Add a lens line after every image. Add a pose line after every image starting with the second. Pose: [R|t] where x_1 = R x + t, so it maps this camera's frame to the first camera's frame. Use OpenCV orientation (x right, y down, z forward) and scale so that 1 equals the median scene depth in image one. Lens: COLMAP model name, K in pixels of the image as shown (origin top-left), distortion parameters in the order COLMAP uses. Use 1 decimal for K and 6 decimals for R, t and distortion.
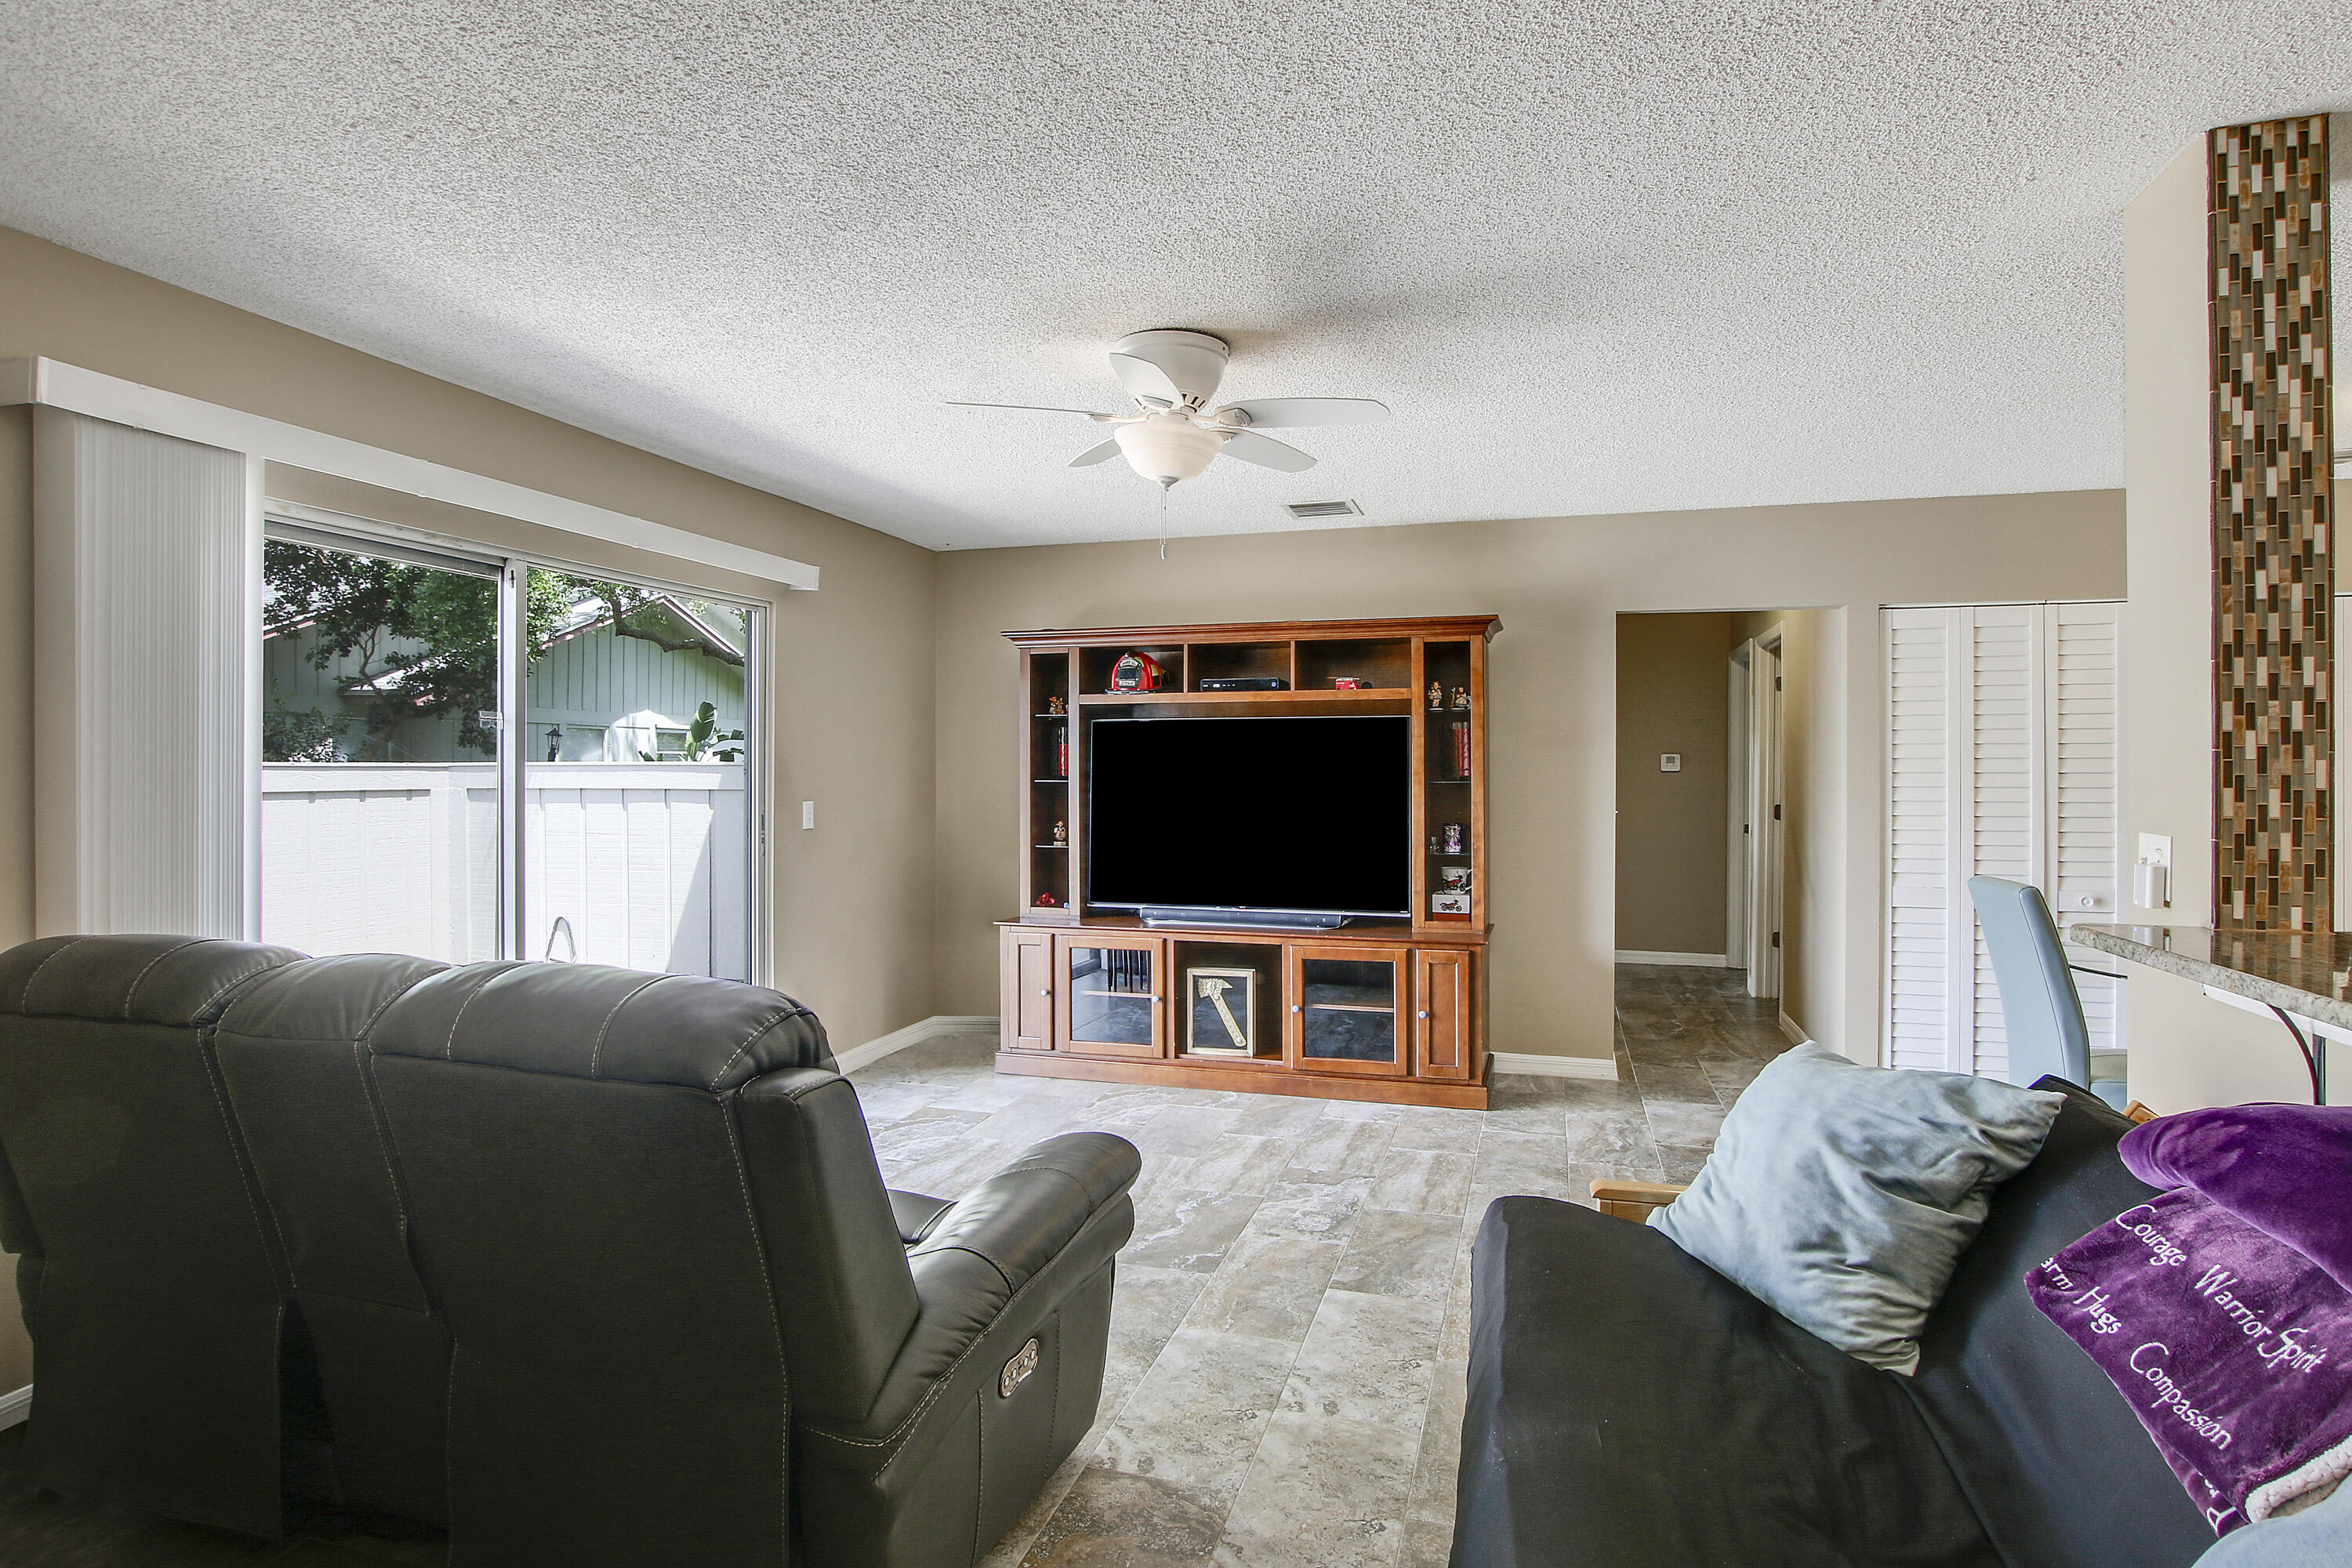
lens RADIAL K [[1210.8, 0, 1178.7], [0, 1210.8, 777.9], [0, 0, 1]] dist [-0.027228, 0.001103]
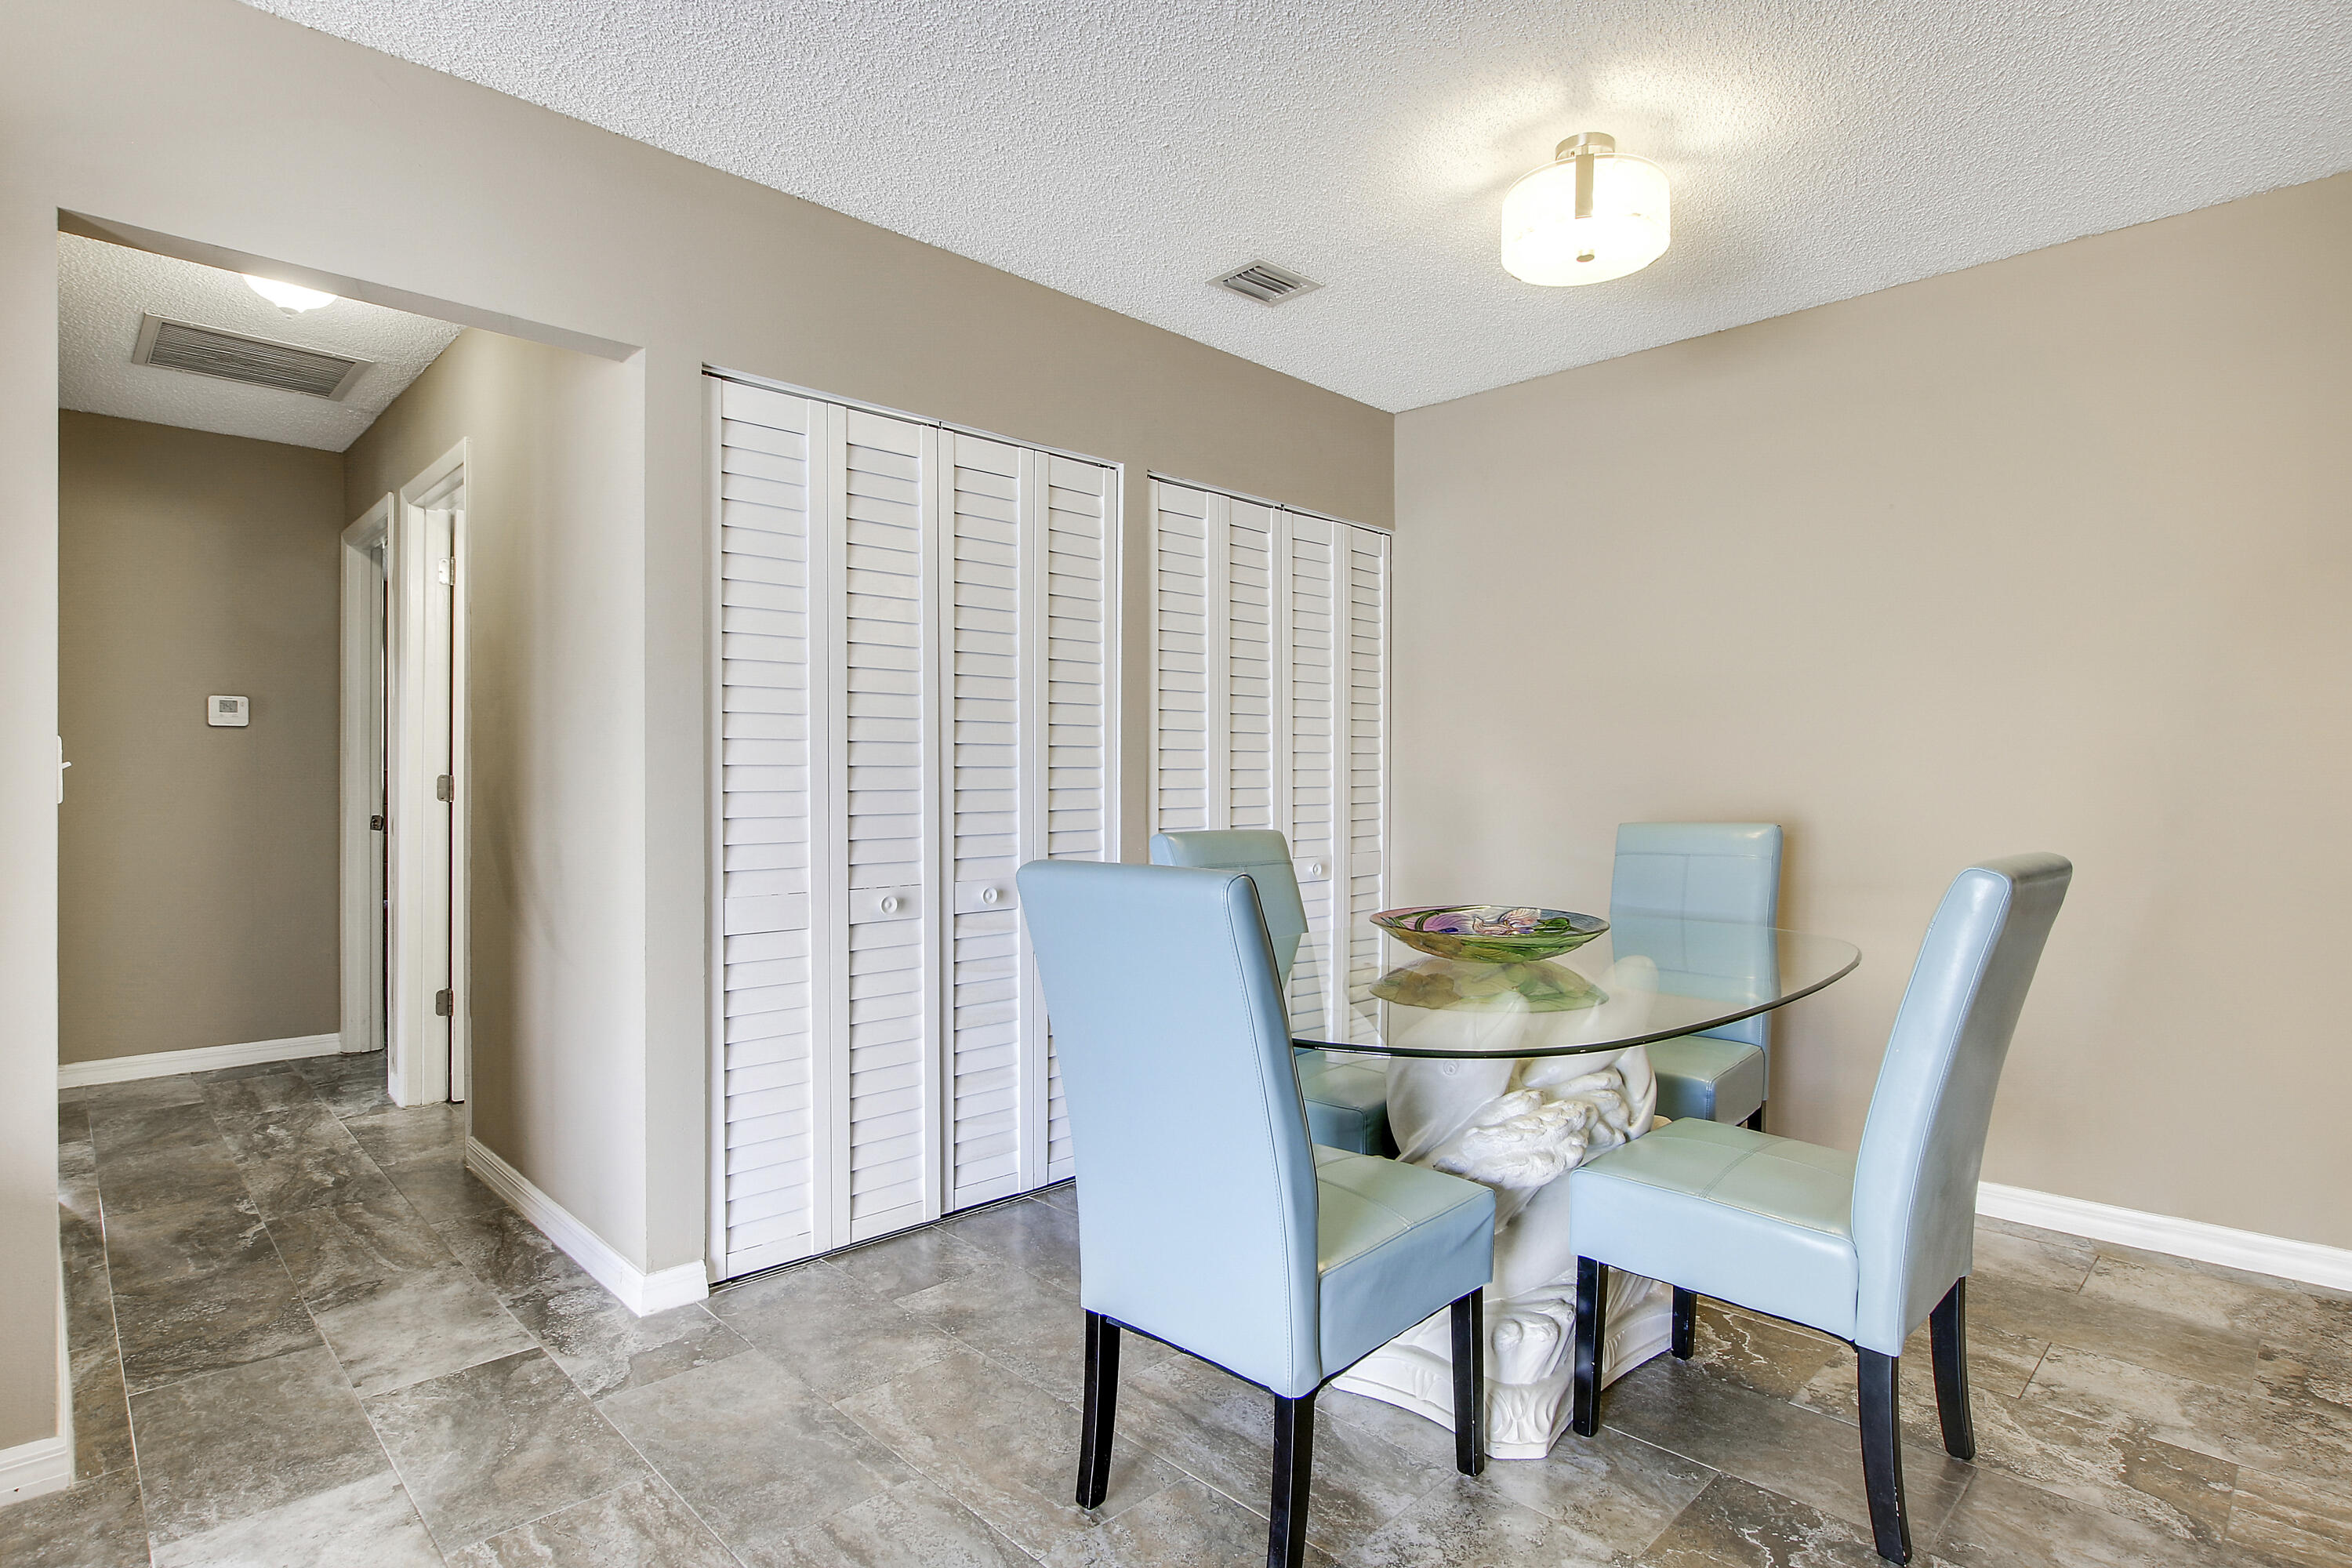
lens RADIAL K [[1210.8, 0, 1184.5], [0, 1210.8, 781.7], [0, 0, 1]] dist [-0.027228, 0.001103]
pose [[0.482879, 0.004394, 0.875676, 0.382597], [0.001071, 0.999984, -0.005609, 0.073263], [-0.875686, 0.003646, 0.482867, 0.954657]]
